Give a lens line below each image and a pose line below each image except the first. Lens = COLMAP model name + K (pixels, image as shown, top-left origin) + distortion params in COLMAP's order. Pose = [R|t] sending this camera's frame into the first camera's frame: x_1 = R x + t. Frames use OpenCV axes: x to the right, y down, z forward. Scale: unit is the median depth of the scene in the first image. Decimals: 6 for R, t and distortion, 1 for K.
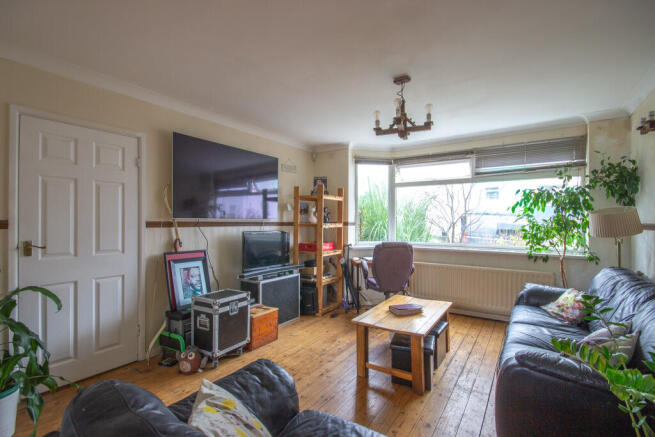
lens RADIAL K [[305.9, 0, 327.1], [0, 305.9, 220.4], [0, 0, 1]] dist [-0.000394, -0.003389]
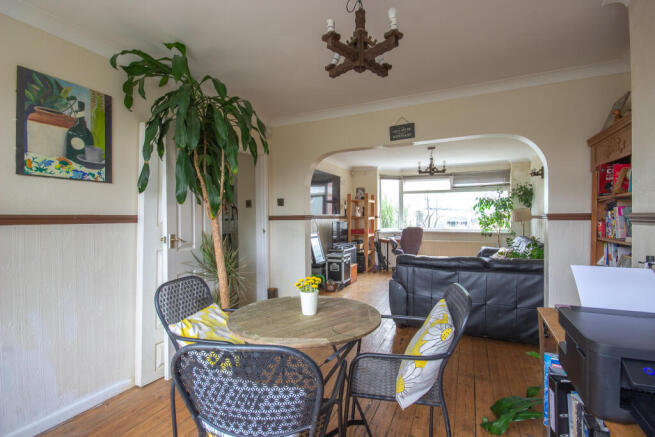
lens RADIAL K [[305.9, 0, 328.6], [0, 305.9, 220.2], [0, 0, 1]] dist [-0.000394, -0.003389]
pose [[0.987367, -0.009153, 0.158187, -0.600375], [0.006410, 0.999820, 0.017840, -0.003919], [-0.158322, -0.016601, 0.987248, -0.741522]]
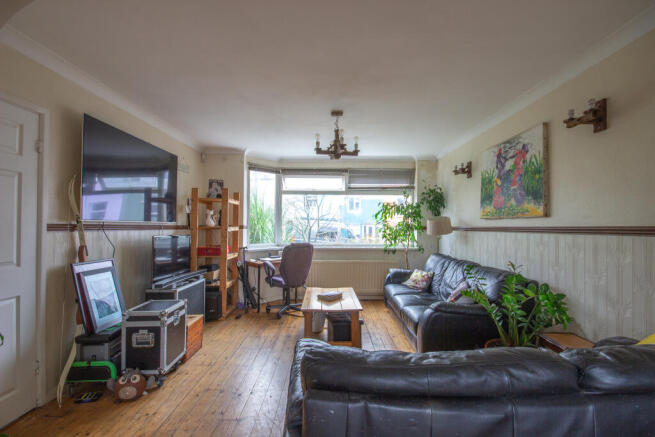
lens RADIAL K [[305.9, 0, 330.6], [0, 305.9, 219.7], [0, 0, 1]] dist [-0.000394, -0.003389]
pose [[0.829710, 0.012851, 0.558046, -0.361965], [-0.004577, 0.999858, -0.016220, 0.001753], [-0.558175, 0.010904, 0.829651, -0.028055]]
